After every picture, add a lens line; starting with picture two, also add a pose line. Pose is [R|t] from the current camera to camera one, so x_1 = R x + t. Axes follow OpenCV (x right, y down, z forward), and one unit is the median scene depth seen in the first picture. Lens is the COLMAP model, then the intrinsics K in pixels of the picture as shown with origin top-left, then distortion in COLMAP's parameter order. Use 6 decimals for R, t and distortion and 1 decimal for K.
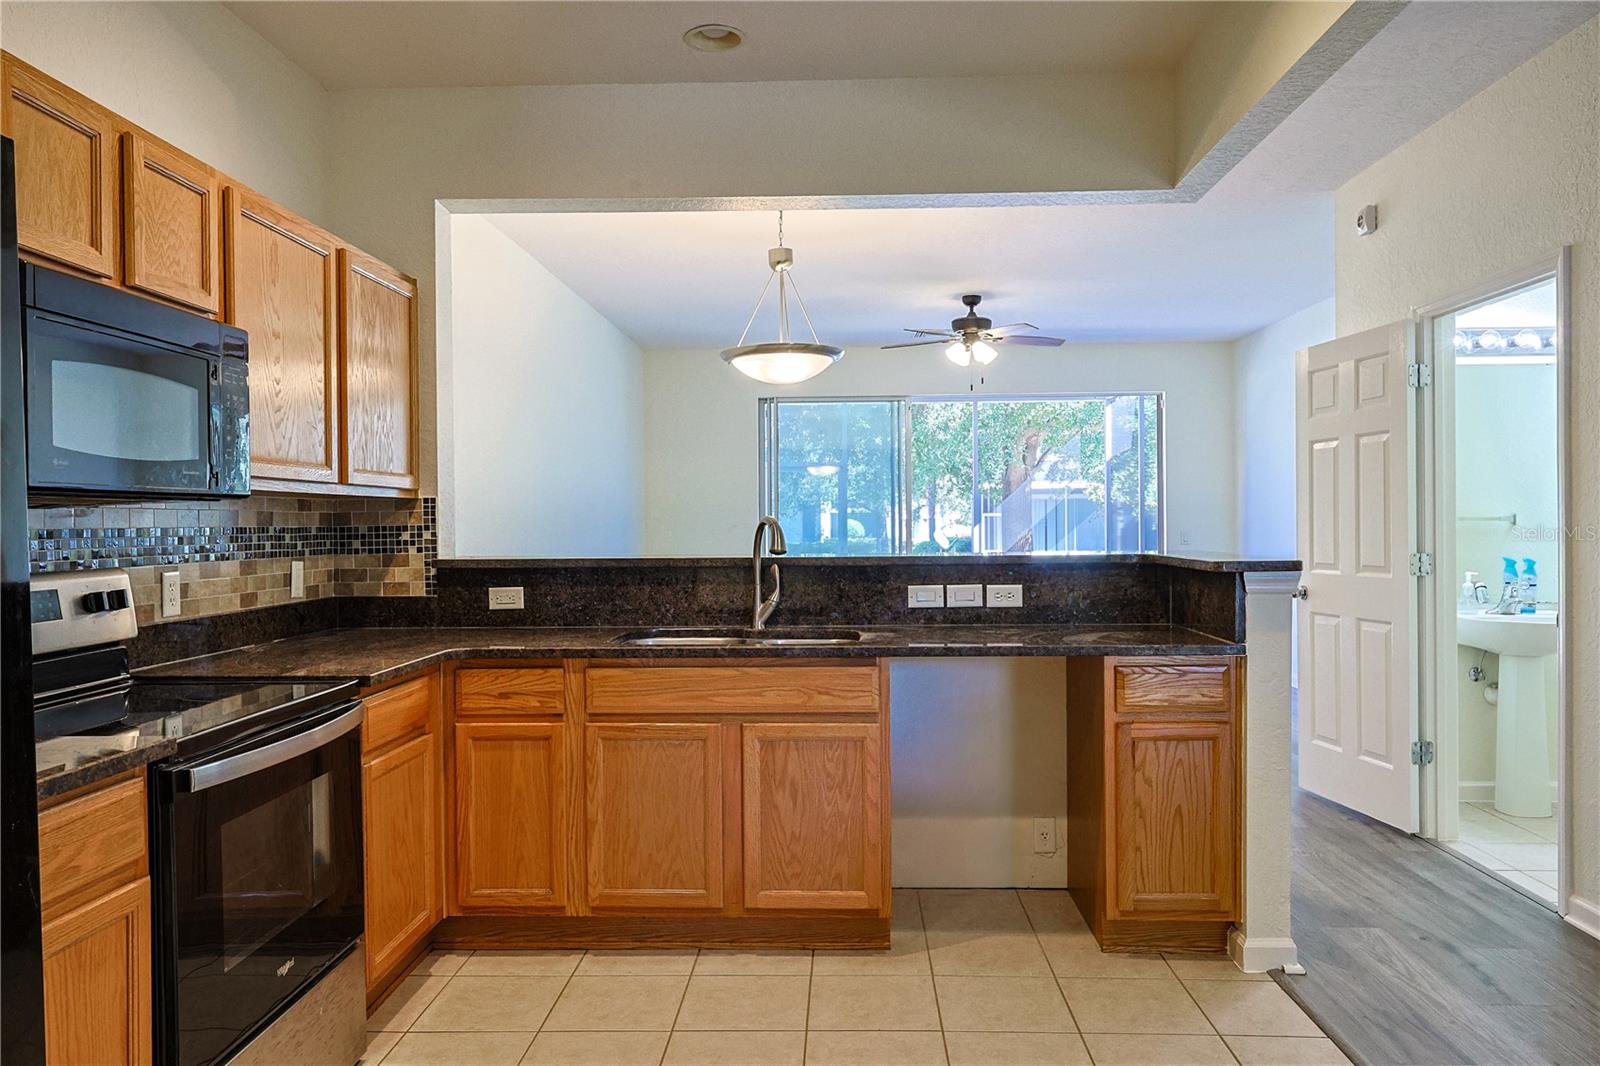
lens RADIAL K [[1115.2, 0, 800.0], [0, 1115.2, 533.0], [0, 0, 1]] dist [-0.003644, -0.000577]
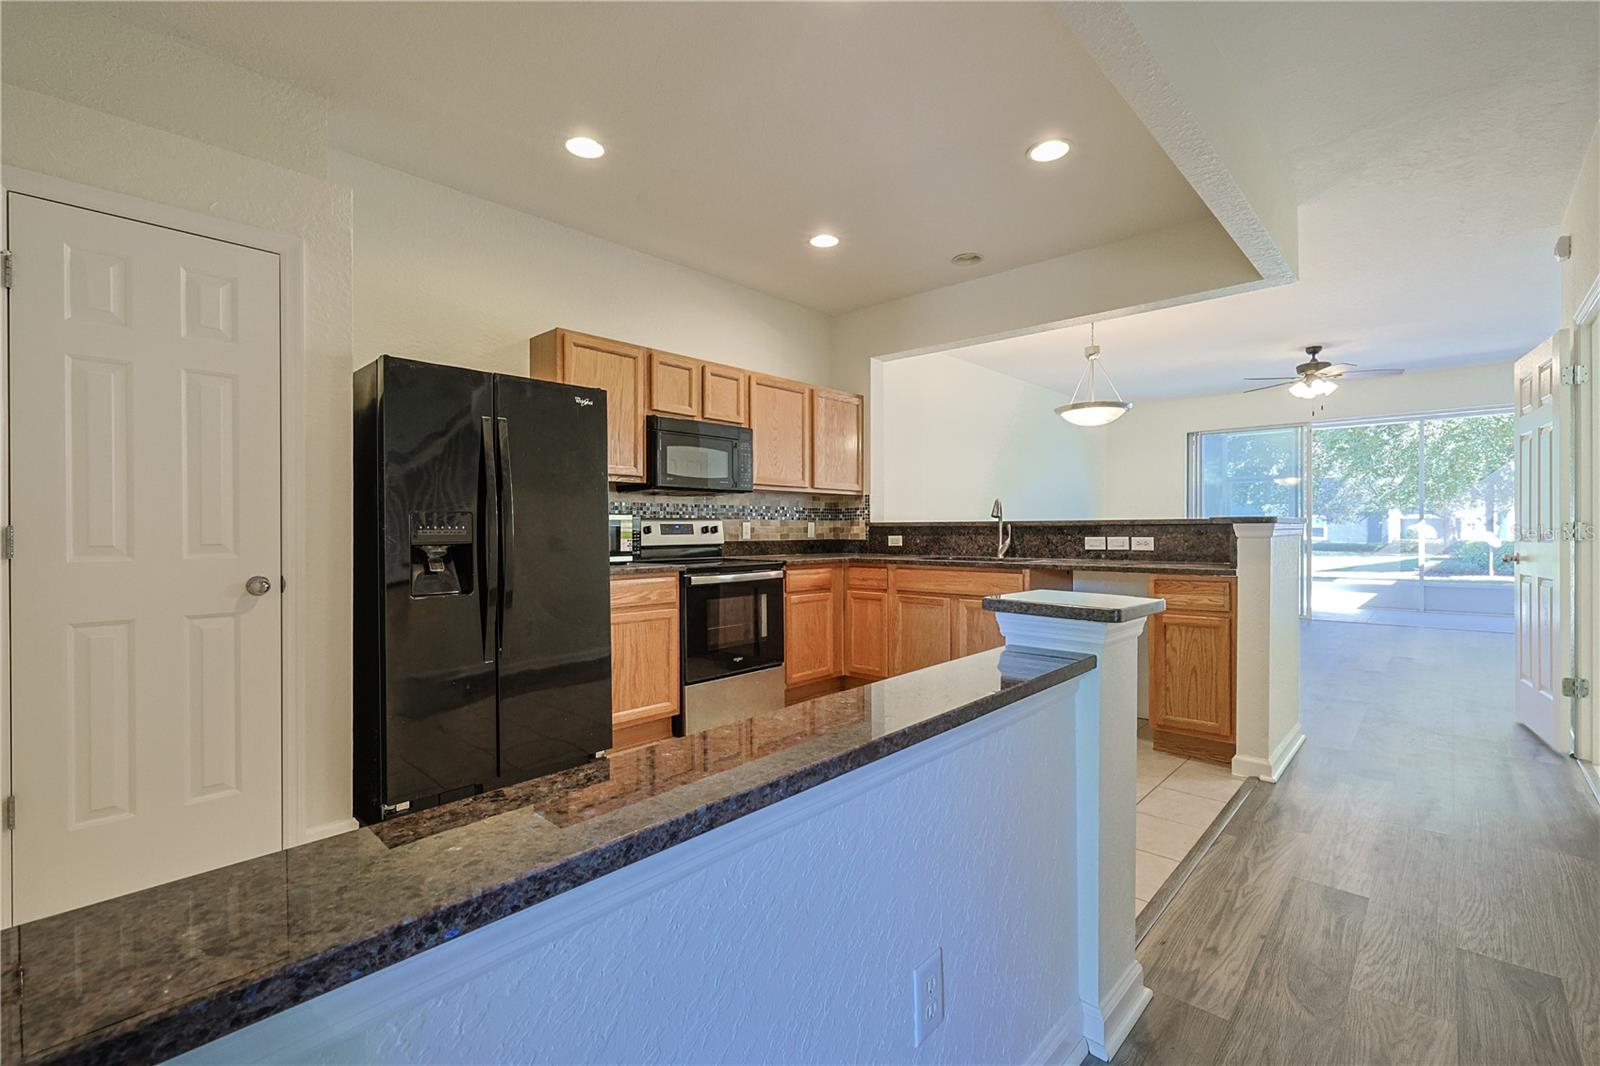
lens RADIAL K [[706.1, 0, 800.0], [0, 706.1, 533.0], [0, 0, 1]] dist [-0.000098, -0.000558]
pose [[0.763294, 0.009996, -0.645974, 0.480224], [-0.010521, 0.999940, 0.003041, 0.042527], [0.645966, 0.004475, 0.763353, -0.147962]]
